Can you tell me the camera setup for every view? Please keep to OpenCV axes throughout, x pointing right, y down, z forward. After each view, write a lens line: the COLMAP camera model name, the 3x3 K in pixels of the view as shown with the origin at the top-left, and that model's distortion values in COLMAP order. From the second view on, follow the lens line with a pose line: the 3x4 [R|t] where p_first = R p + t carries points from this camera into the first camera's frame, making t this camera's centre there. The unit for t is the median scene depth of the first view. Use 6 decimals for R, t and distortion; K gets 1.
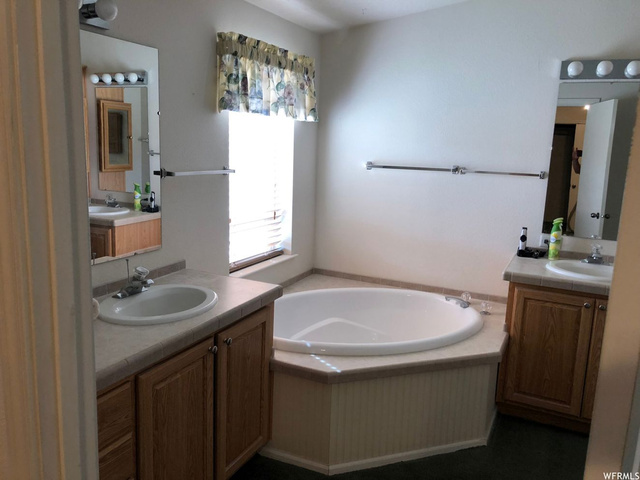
lens RADIAL K [[518.5, 0, 320.8], [0, 518.5, 237.7], [0, 0, 1]] dist [0.018503, -0.026858]
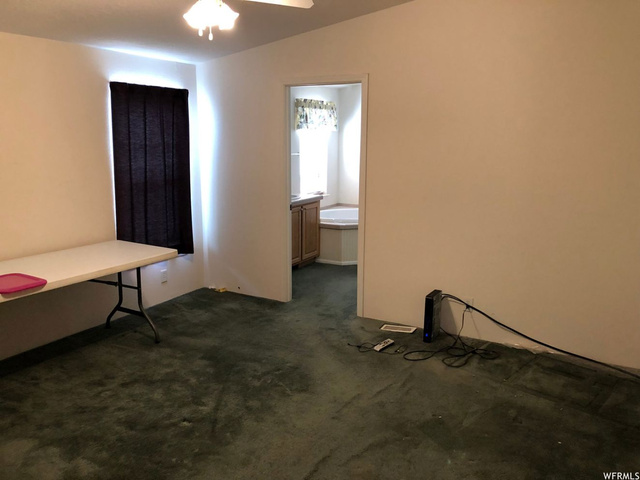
lens RADIAL K [[518.5, 0, 319.4], [0, 518.5, 240.2], [0, 0, 1]] dist [0.018503, -0.026858]
pose [[0.997106, -0.016209, -0.074277, 0.088386], [0.016533, 0.999856, 0.003741, 0.275875], [0.074205, -0.004959, 0.997231, -1.457568]]
